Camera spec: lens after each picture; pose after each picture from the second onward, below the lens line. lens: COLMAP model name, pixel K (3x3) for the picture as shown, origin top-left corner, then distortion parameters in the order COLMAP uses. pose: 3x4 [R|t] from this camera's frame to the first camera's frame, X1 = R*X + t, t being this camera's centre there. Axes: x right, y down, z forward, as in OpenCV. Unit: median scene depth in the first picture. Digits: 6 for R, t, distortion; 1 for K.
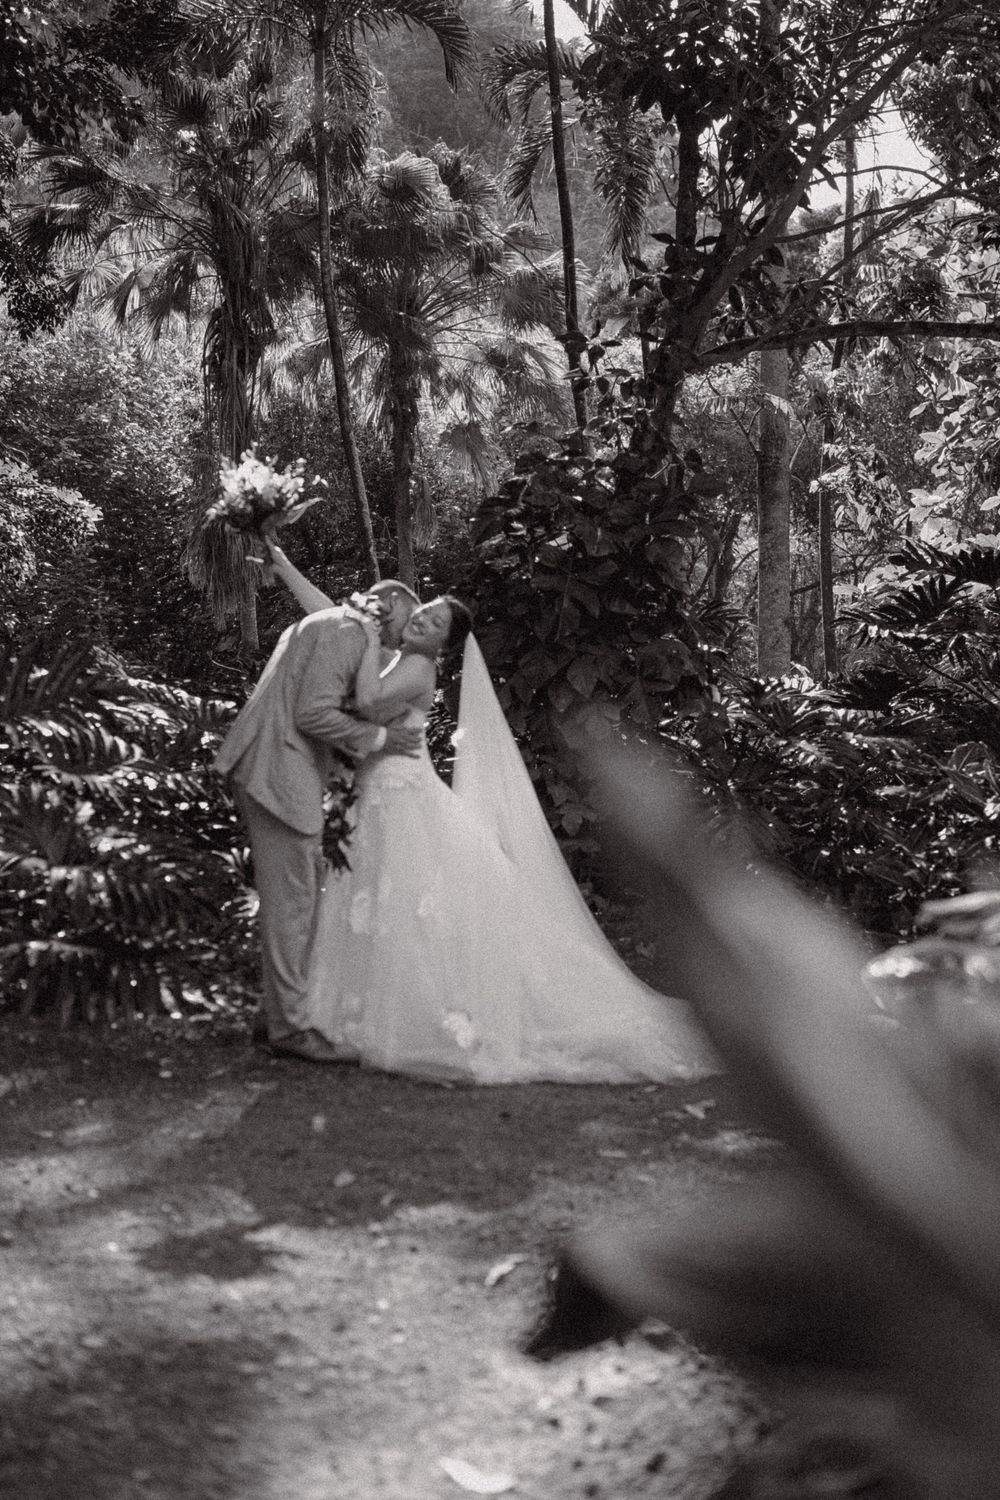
lens RADIAL K [[1750.2, 0, 508.4], [0, 1750.2, 713.1], [0, 0, 1]] dist [-0.034761, 0.326496]
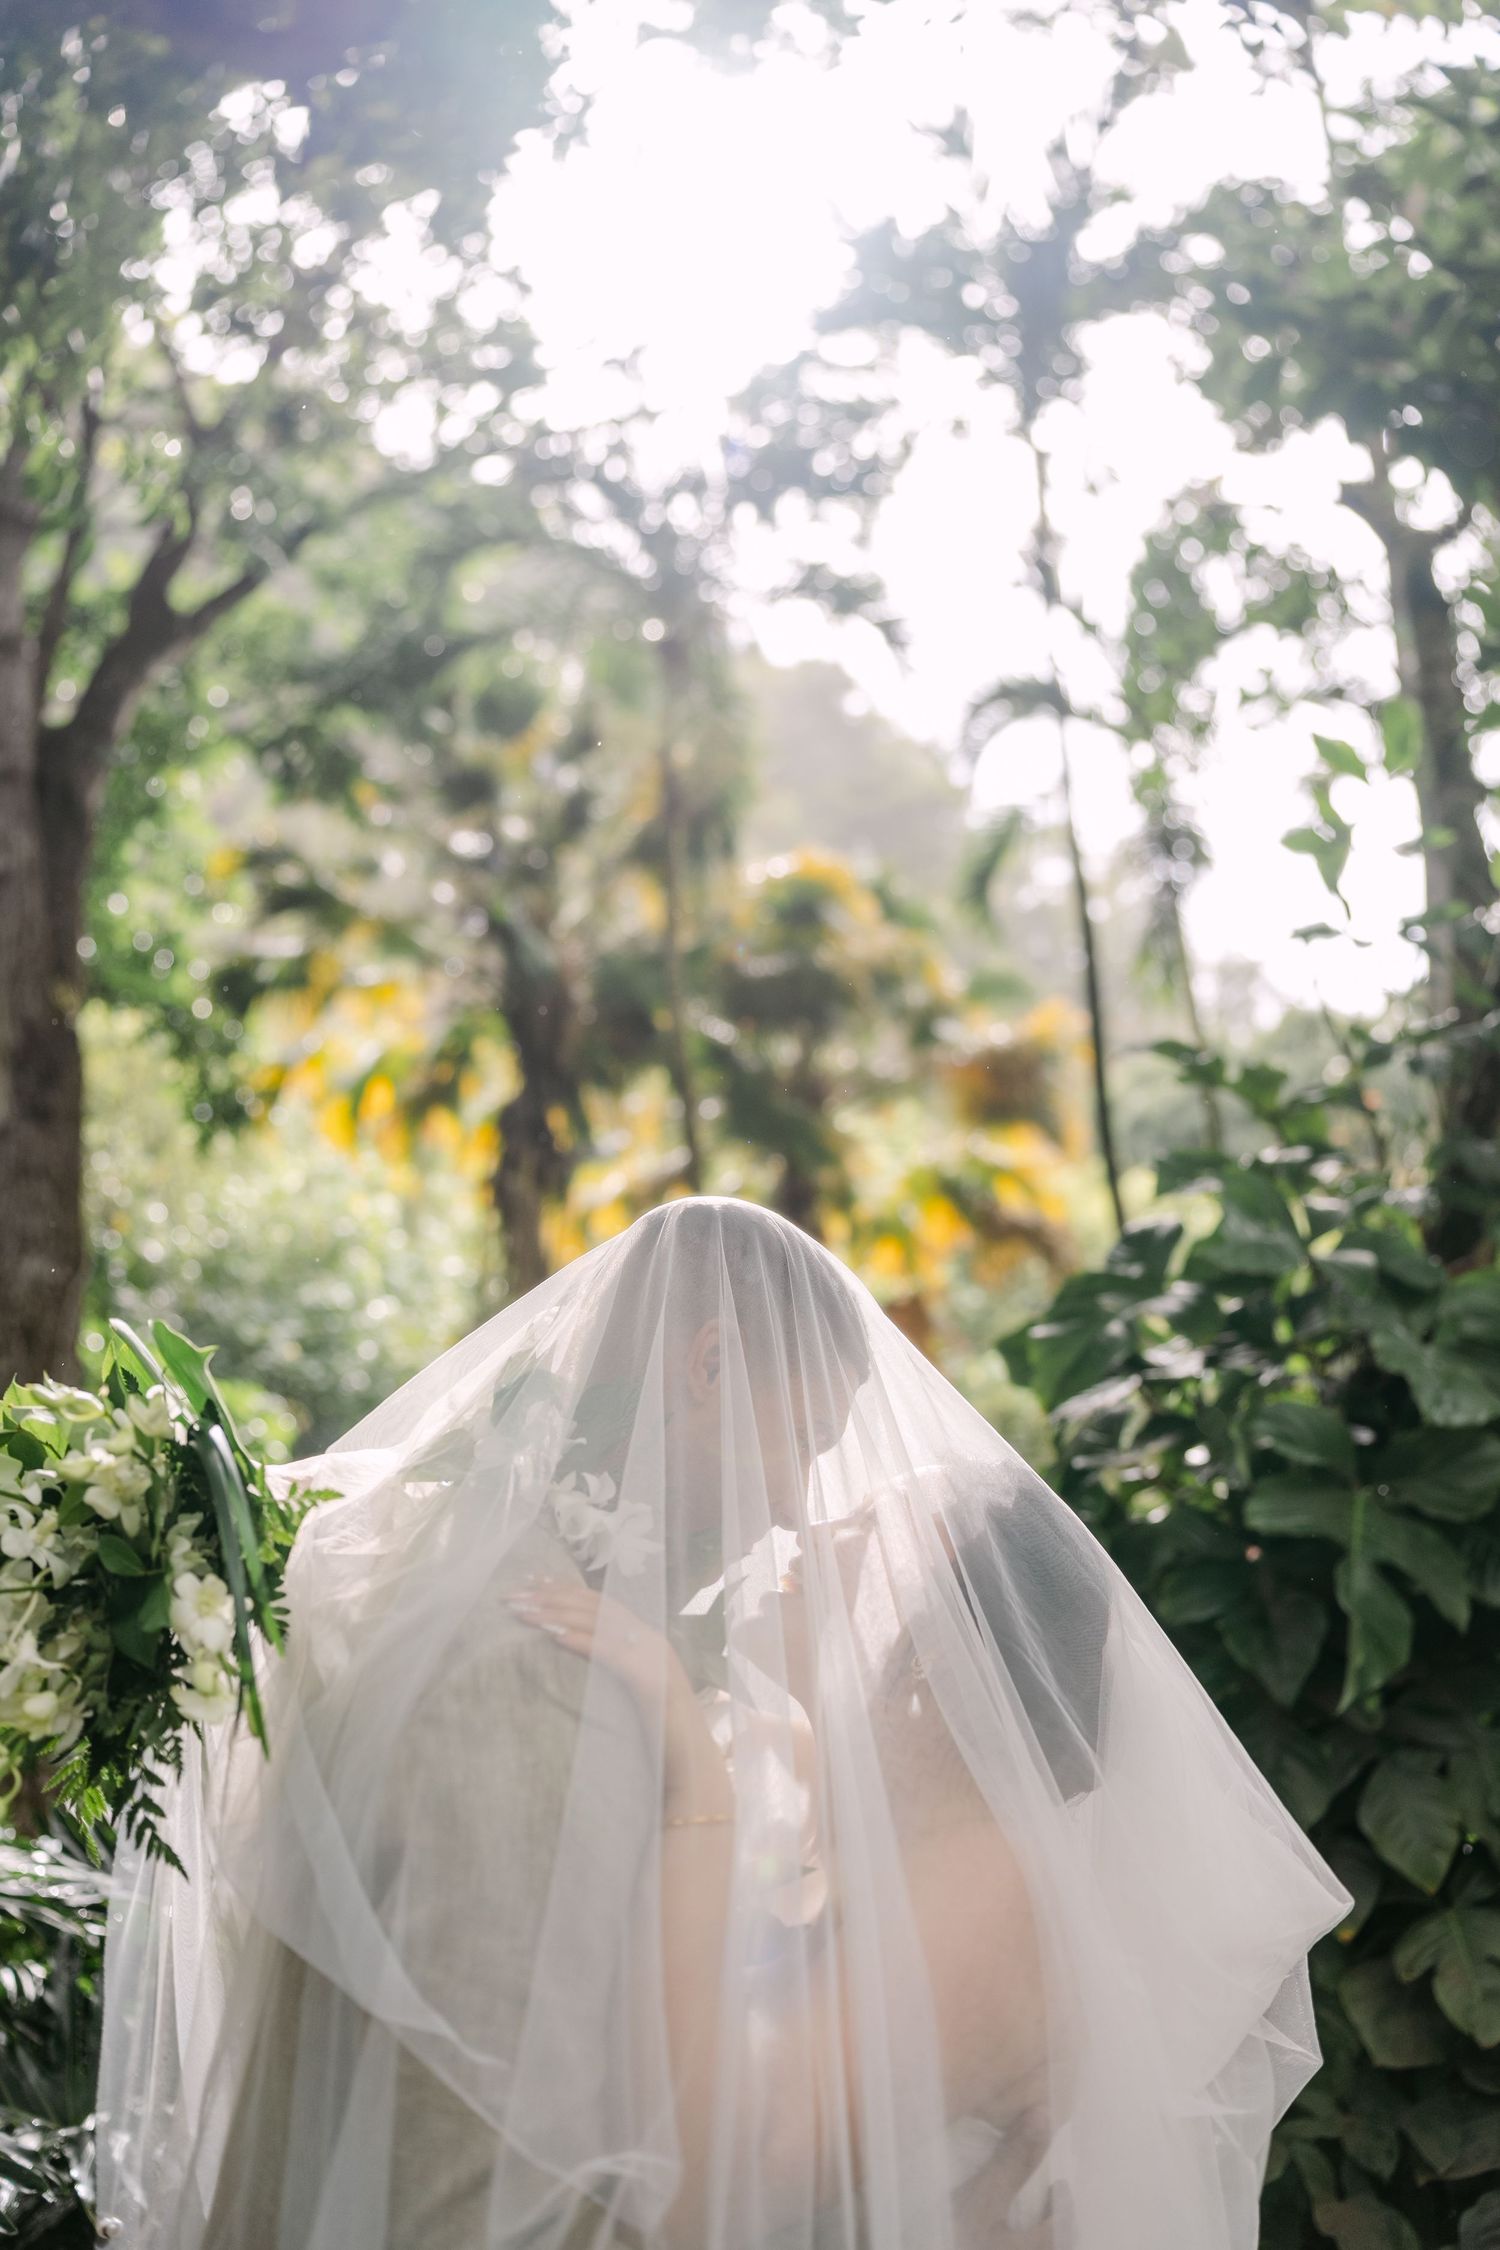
lens RADIAL K [[2625.3, 0, 762.7], [0, 2625.3, 1069.7], [0, 0, 1]] dist [-0.034761, 0.326496]
pose [[0.997325, -0.013137, -0.071899, -0.008168], [-0.005531, 0.967328, -0.253469, -0.006867], [0.072880, 0.253189, 0.964668, 0.110123]]
